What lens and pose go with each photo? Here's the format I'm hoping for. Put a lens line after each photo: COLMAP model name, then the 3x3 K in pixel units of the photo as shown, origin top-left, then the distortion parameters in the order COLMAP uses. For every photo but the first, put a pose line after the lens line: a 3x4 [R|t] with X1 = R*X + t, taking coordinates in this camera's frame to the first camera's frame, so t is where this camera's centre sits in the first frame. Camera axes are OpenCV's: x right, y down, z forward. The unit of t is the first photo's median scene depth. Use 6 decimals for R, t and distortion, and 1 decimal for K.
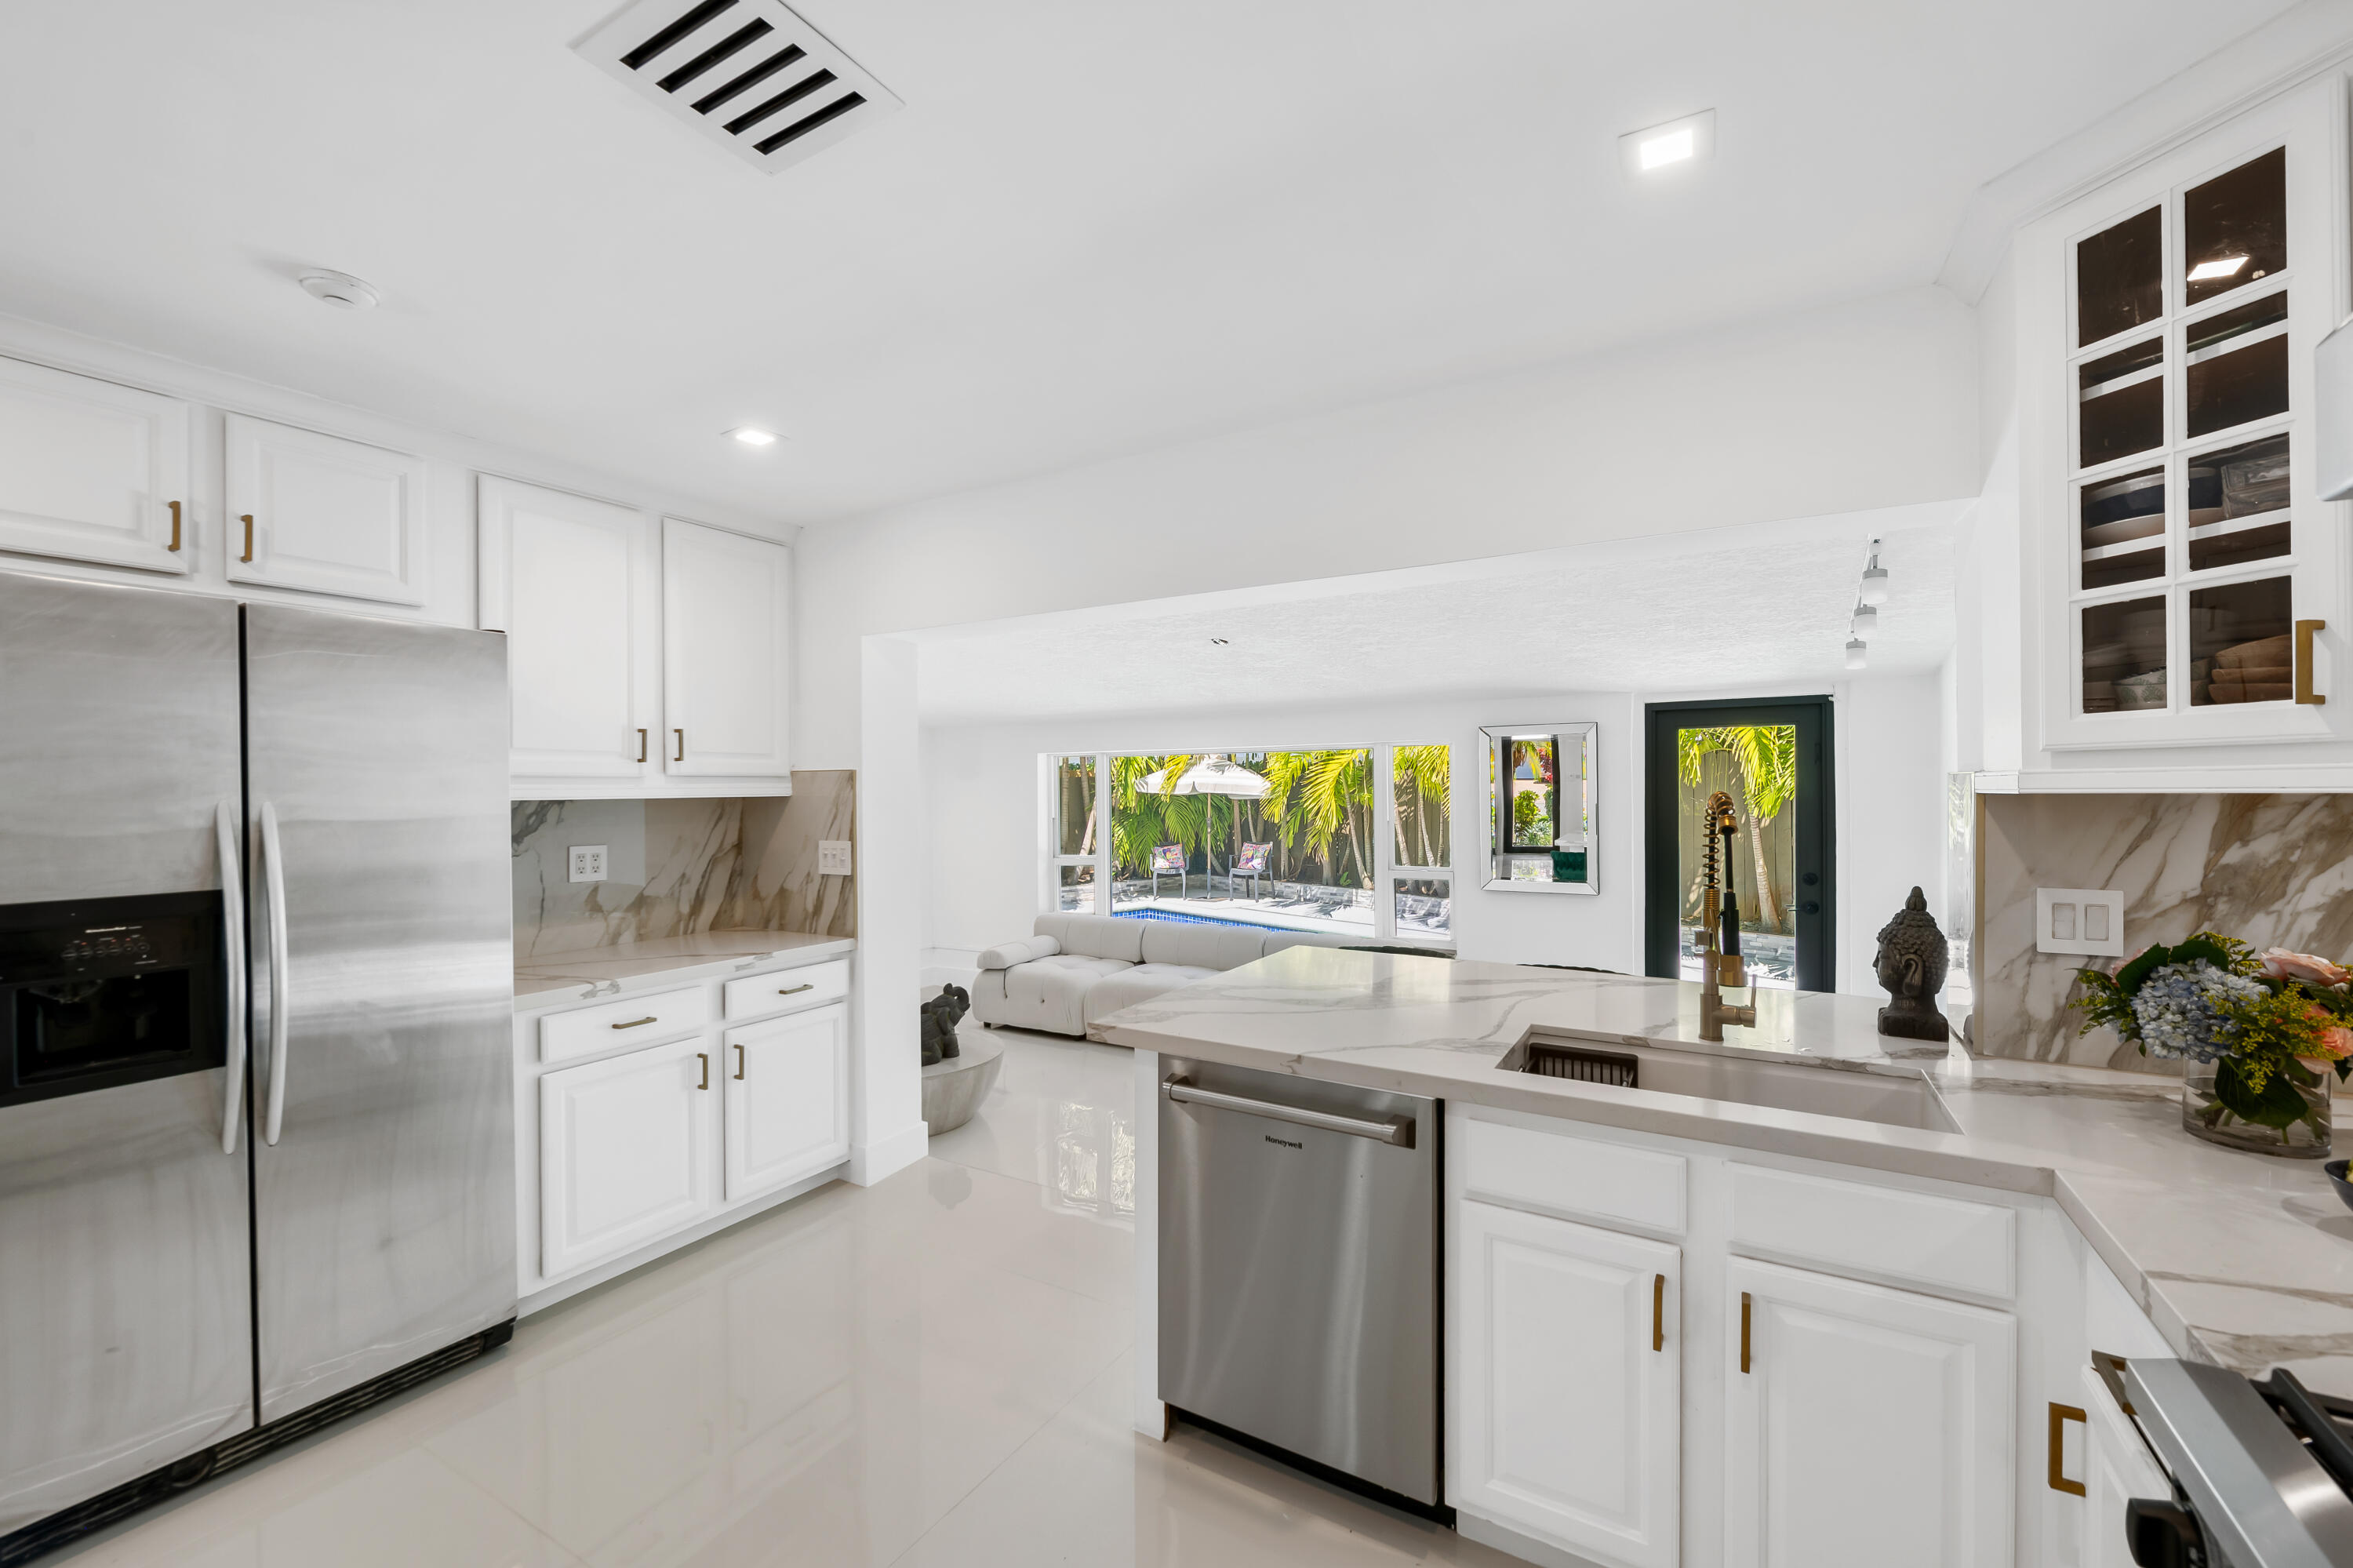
lens RADIAL K [[1032.1, 0, 1042.7], [0, 1032.1, 791.6], [0, 0, 1]] dist [-0.004345, -0.000847]
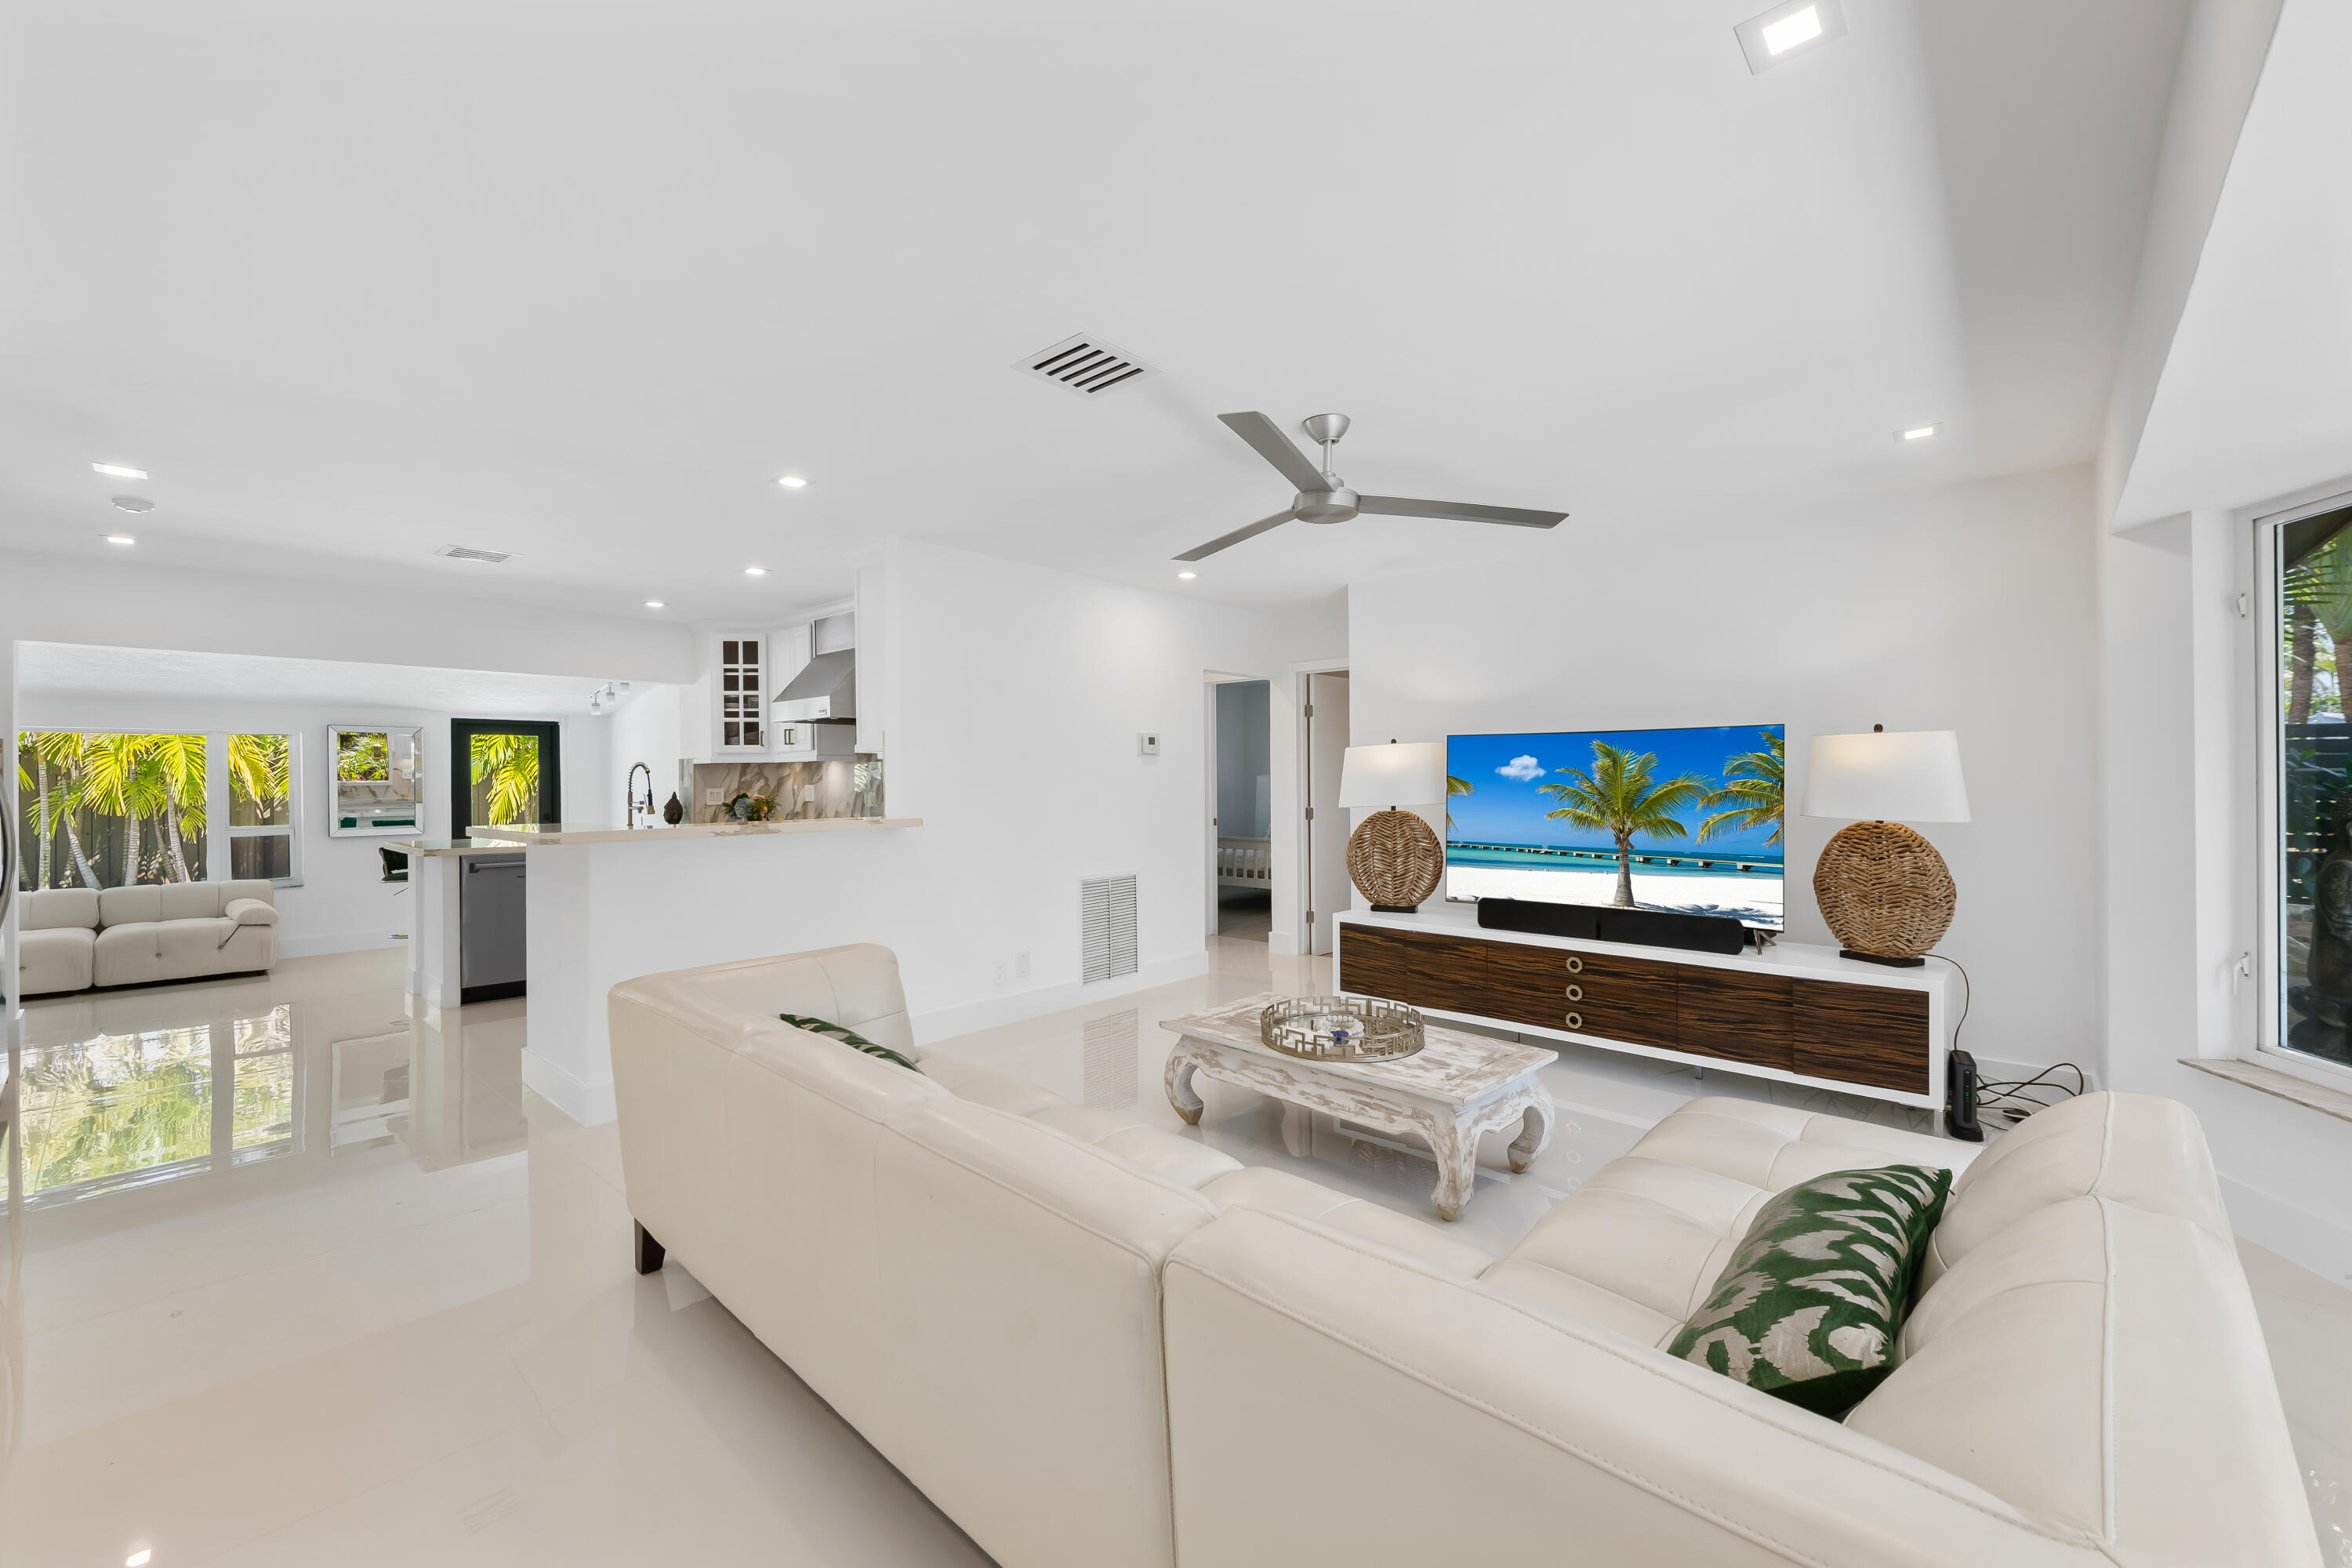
lens RADIAL K [[943.8, 0, 1176.0], [0, 943.8, 784.0], [0, 0, 1]] dist [-0.000379, -0.000704]
pose [[0.200857, -0.000938, 0.979620, -2.218644], [0.004516, 0.999990, 0.000031, 0.086915], [-0.979610, 0.004418, 0.200860, -1.486054]]
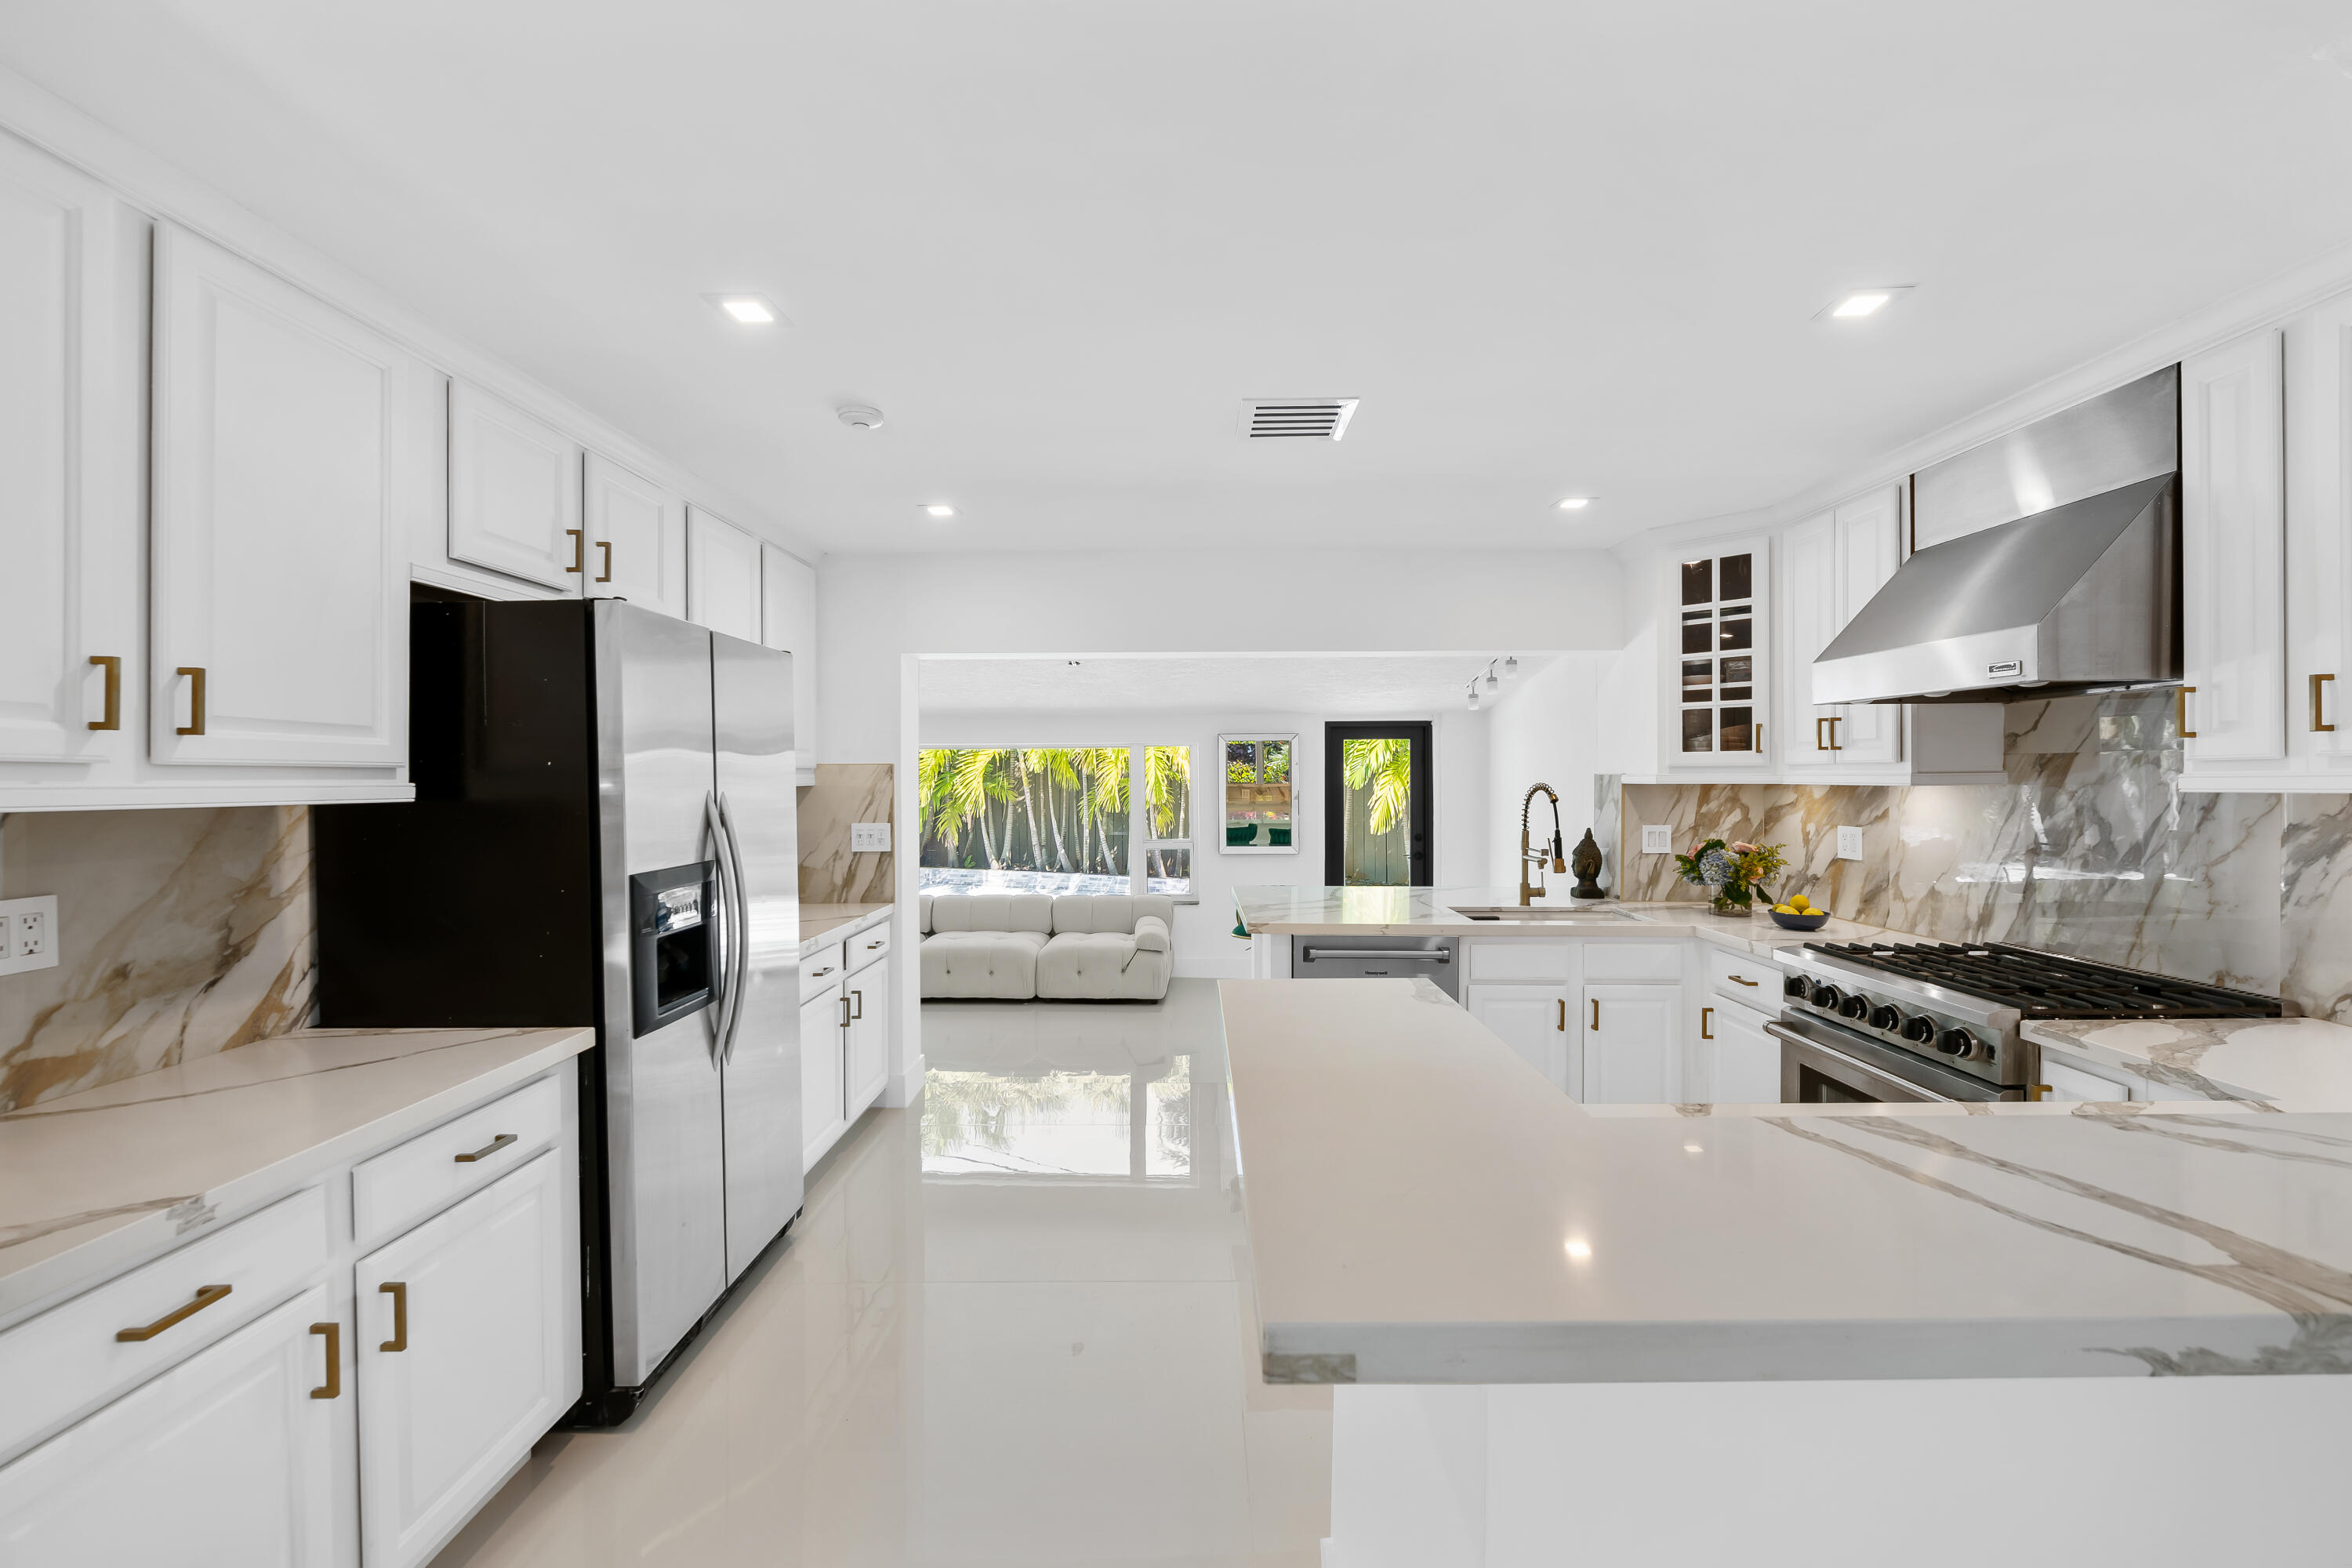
lens RADIAL K [[1015.6, 0, 1176.0], [0, 1015.6, 784.0], [0, 0, 1]] dist [0.000188, -0.000270]
pose [[0.858567, -0.000405, 0.512701, -1.101331], [-0.001262, 0.999995, 0.002904, -0.002782], [-0.512699, -0.003141, 0.858562, -0.411617]]
